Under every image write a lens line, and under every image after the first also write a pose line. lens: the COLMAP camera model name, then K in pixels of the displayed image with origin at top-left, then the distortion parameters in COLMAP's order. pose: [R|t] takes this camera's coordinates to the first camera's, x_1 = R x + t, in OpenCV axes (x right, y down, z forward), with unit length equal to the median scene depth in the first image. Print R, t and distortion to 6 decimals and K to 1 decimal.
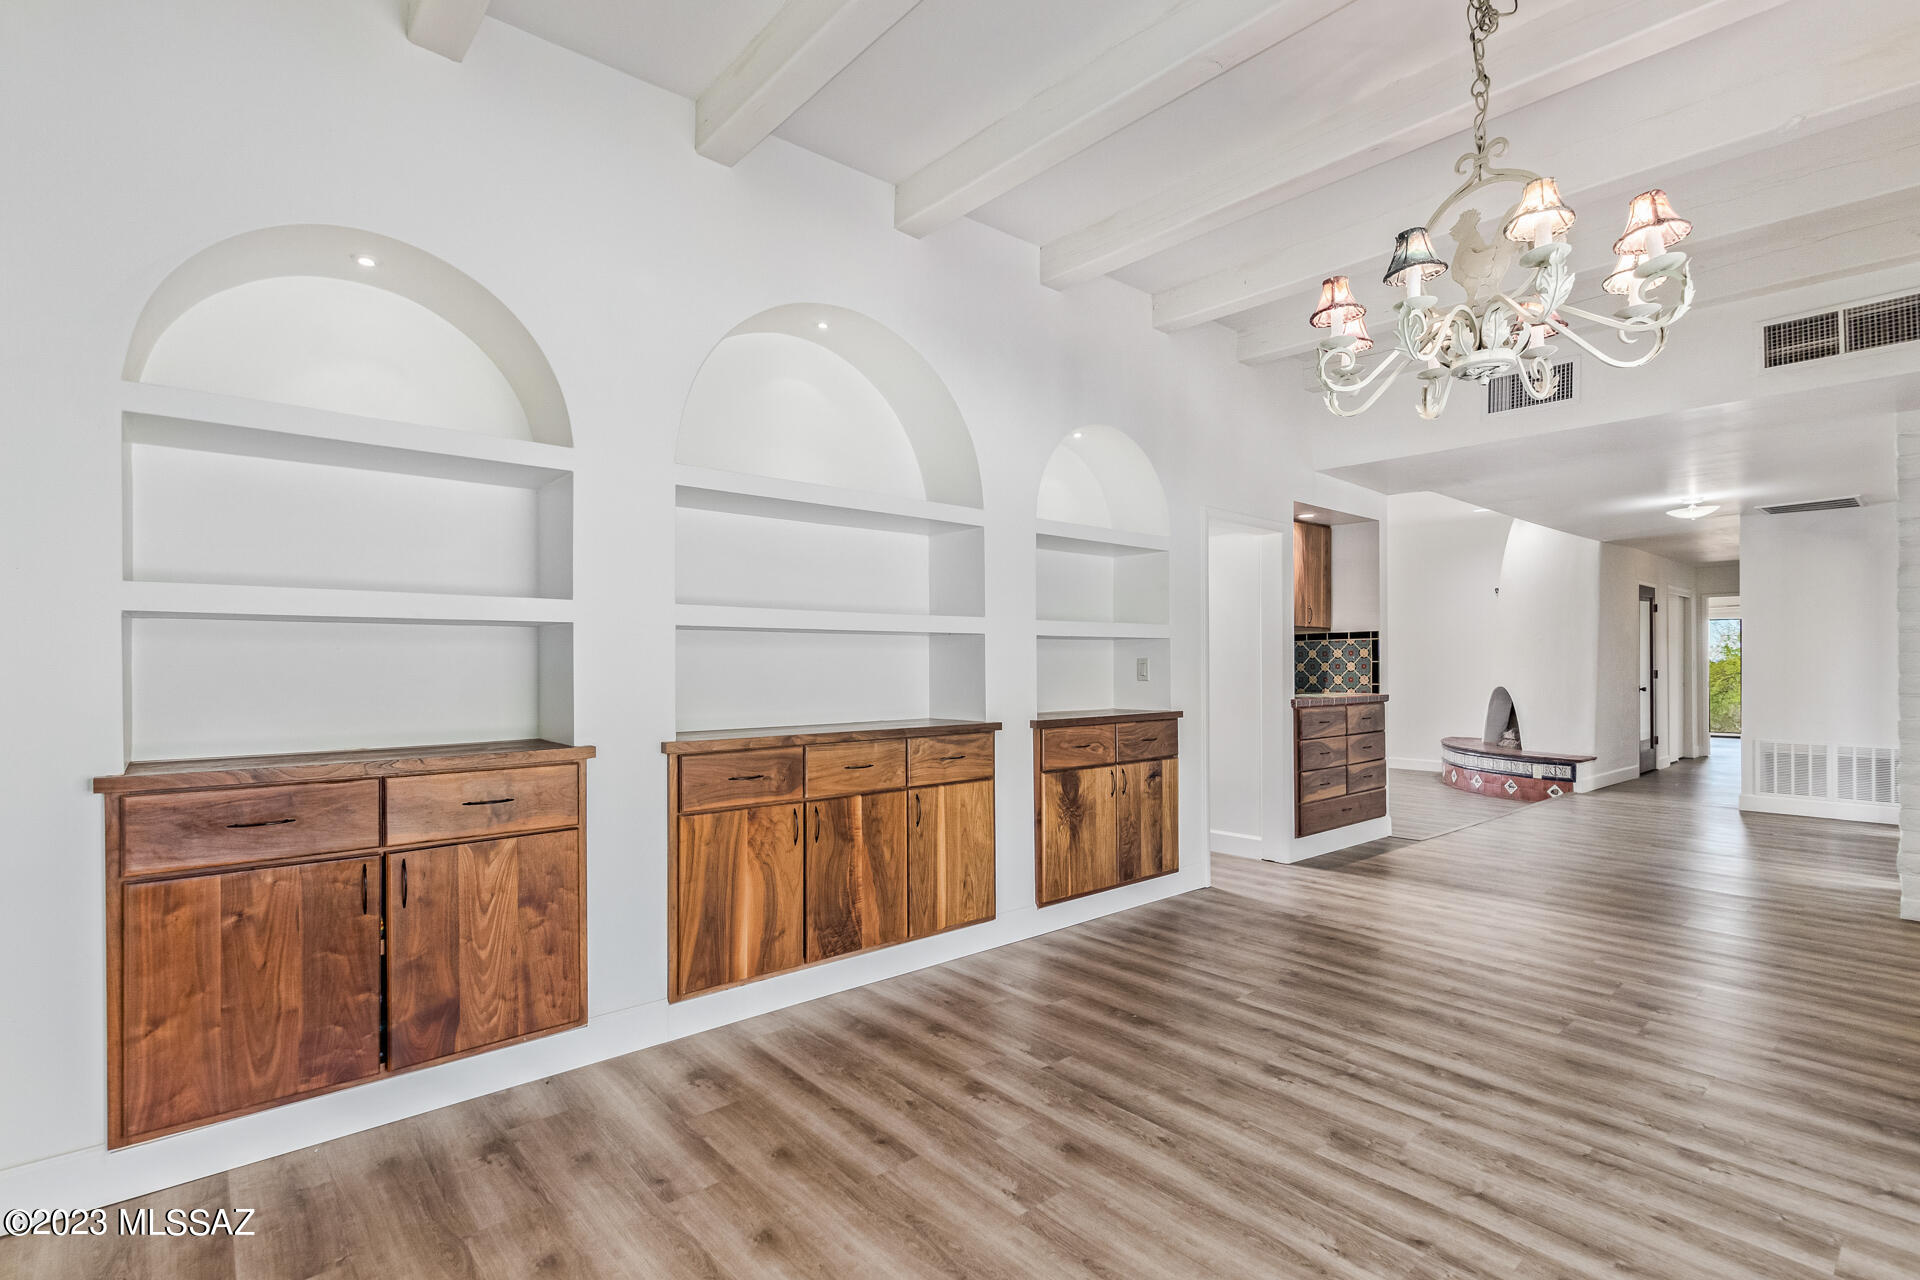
lens RADIAL K [[924.6, 0, 973.4], [0, 924.6, 653.8], [0, 0, 1]] dist [0.002701, 0.000245]
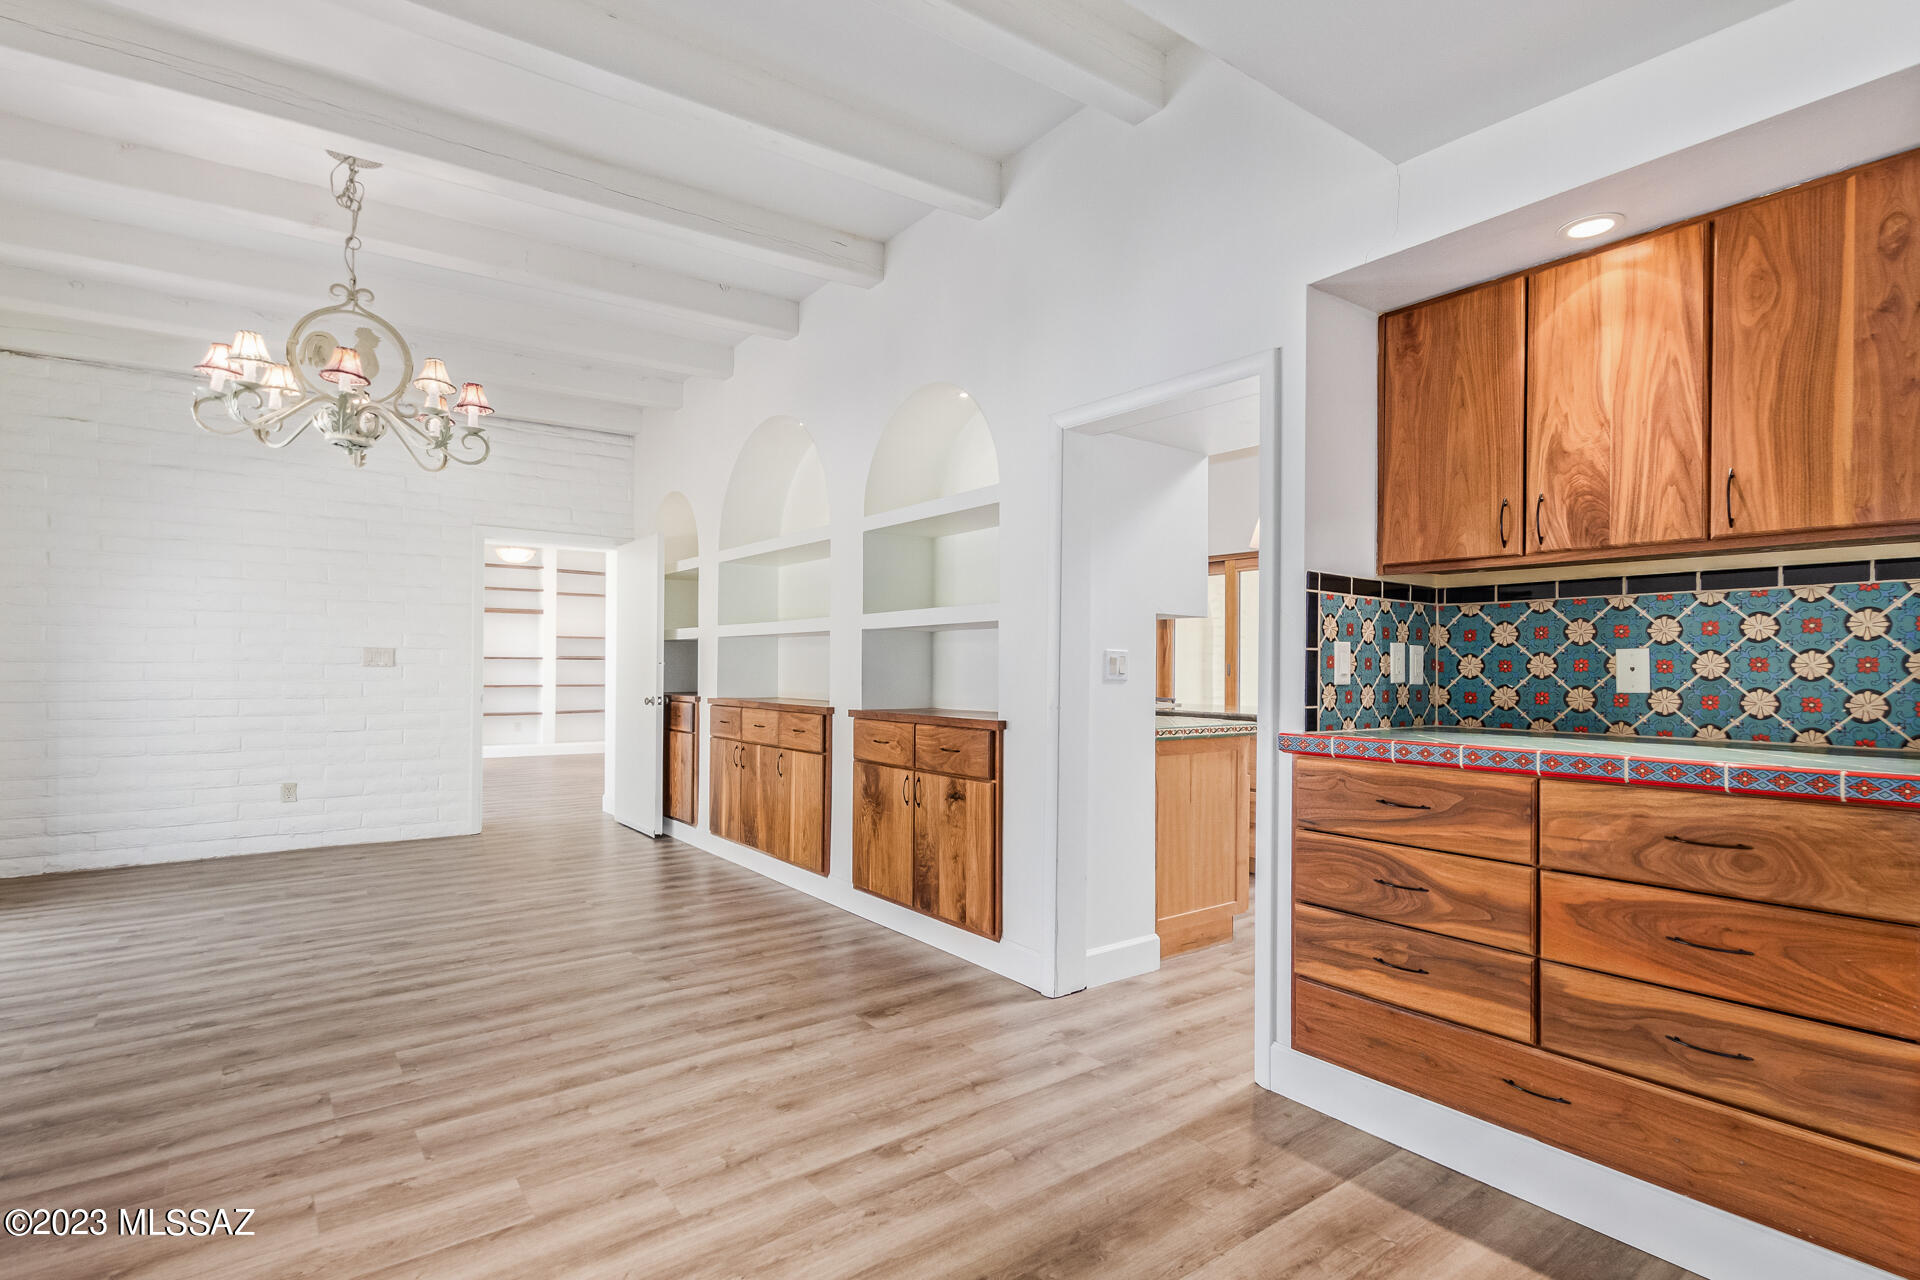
lens RADIAL K [[924.6, 0, 972.2], [0, 924.6, 649.7], [0, 0, 1]] dist [0.002701, 0.000245]
pose [[-0.078065, -0.017388, -0.996797, 1.336775], [0.002576, 0.999841, -0.017643, 0.026606], [0.996945, -0.003945, -0.078008, 1.456853]]
